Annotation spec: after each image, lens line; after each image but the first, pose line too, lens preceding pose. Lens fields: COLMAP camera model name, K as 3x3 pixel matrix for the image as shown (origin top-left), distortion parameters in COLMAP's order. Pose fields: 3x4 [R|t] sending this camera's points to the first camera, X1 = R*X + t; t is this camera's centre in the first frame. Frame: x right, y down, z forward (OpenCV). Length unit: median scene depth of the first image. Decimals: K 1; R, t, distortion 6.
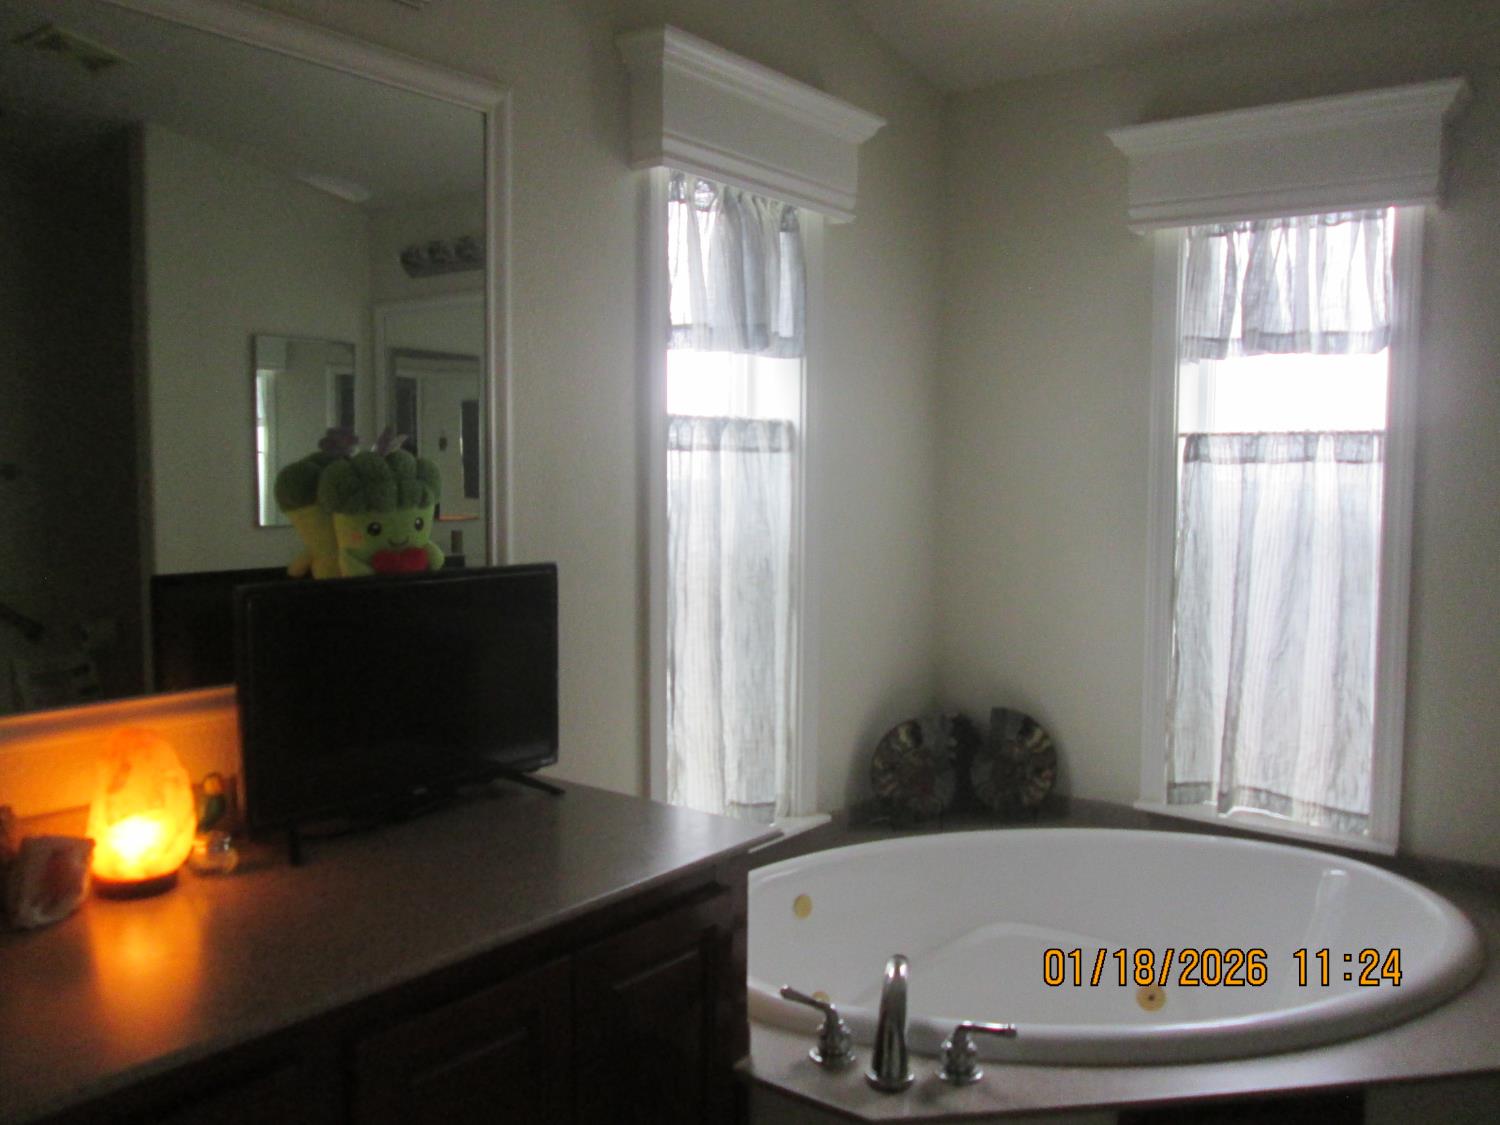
lens RADIAL K [[1244.1, 0, 748.5], [0, 1244.1, 561.0], [0, 0, 1]] dist [-0.051263, 0.022320]
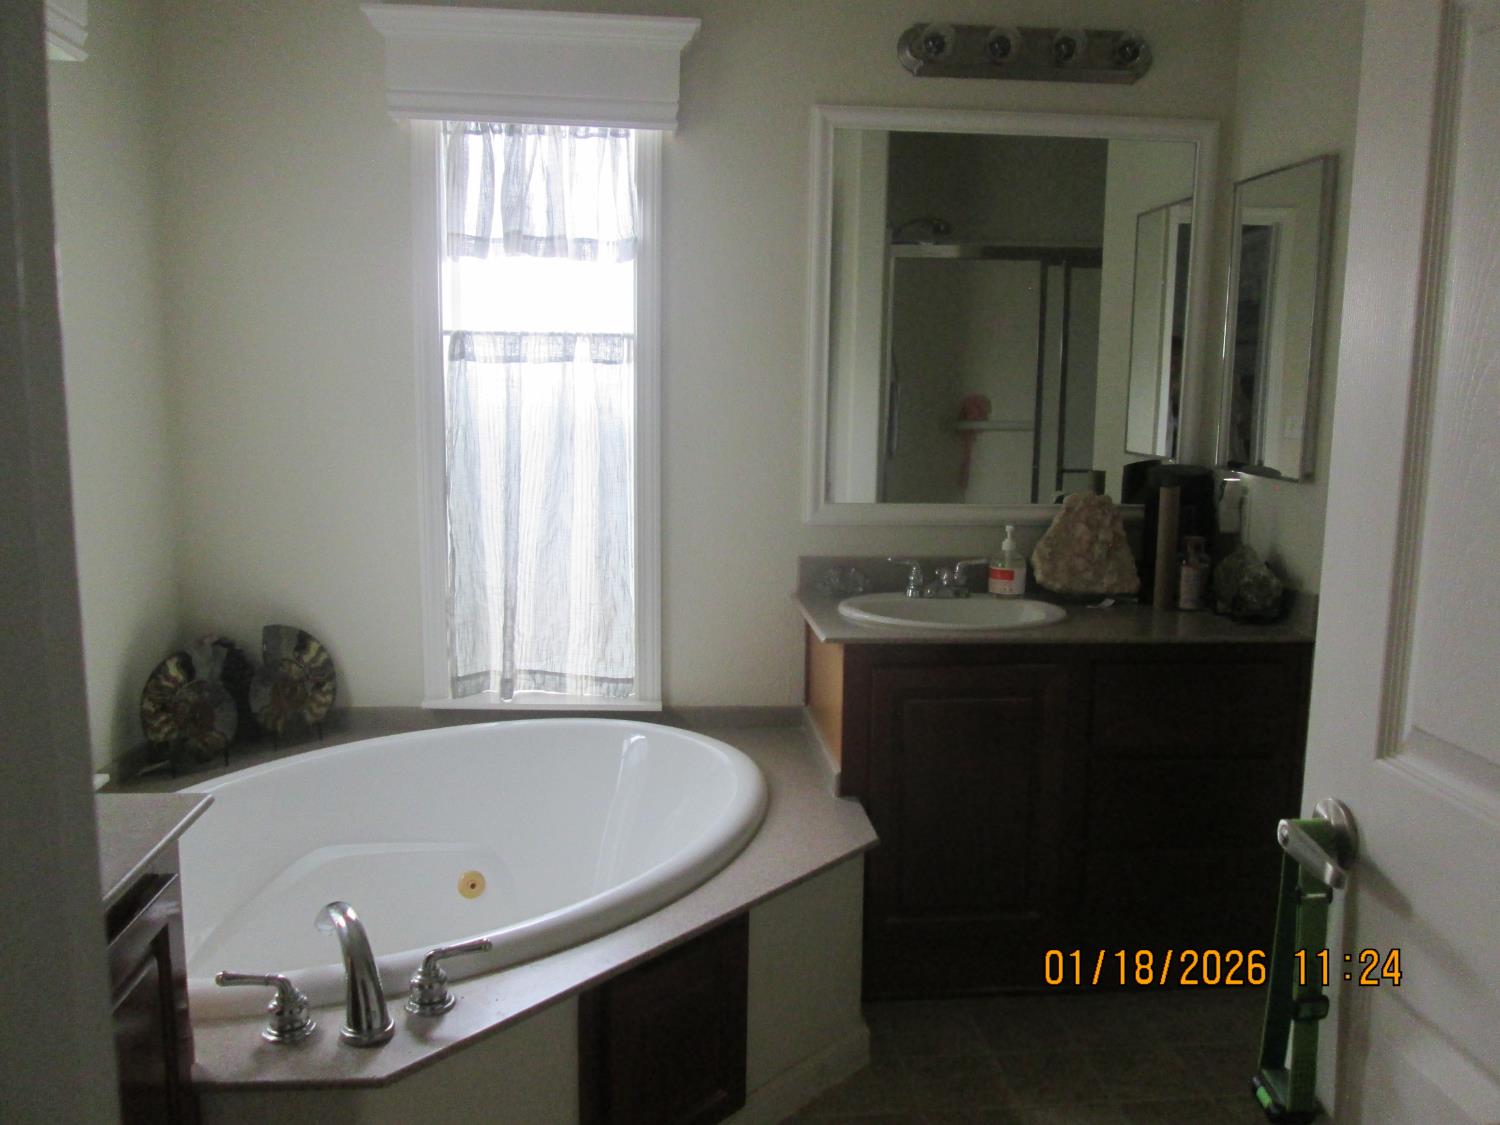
lens RADIAL K [[1244.1, 0, 749.1], [0, 1244.1, 562.4], [0, 0, 1]] dist [-0.051263, 0.022320]
pose [[0.739933, -0.091290, 0.666457, -0.160519], [0.035194, 0.994645, 0.097171, -0.006067], [-0.671759, -0.048445, 0.739184, 0.090050]]
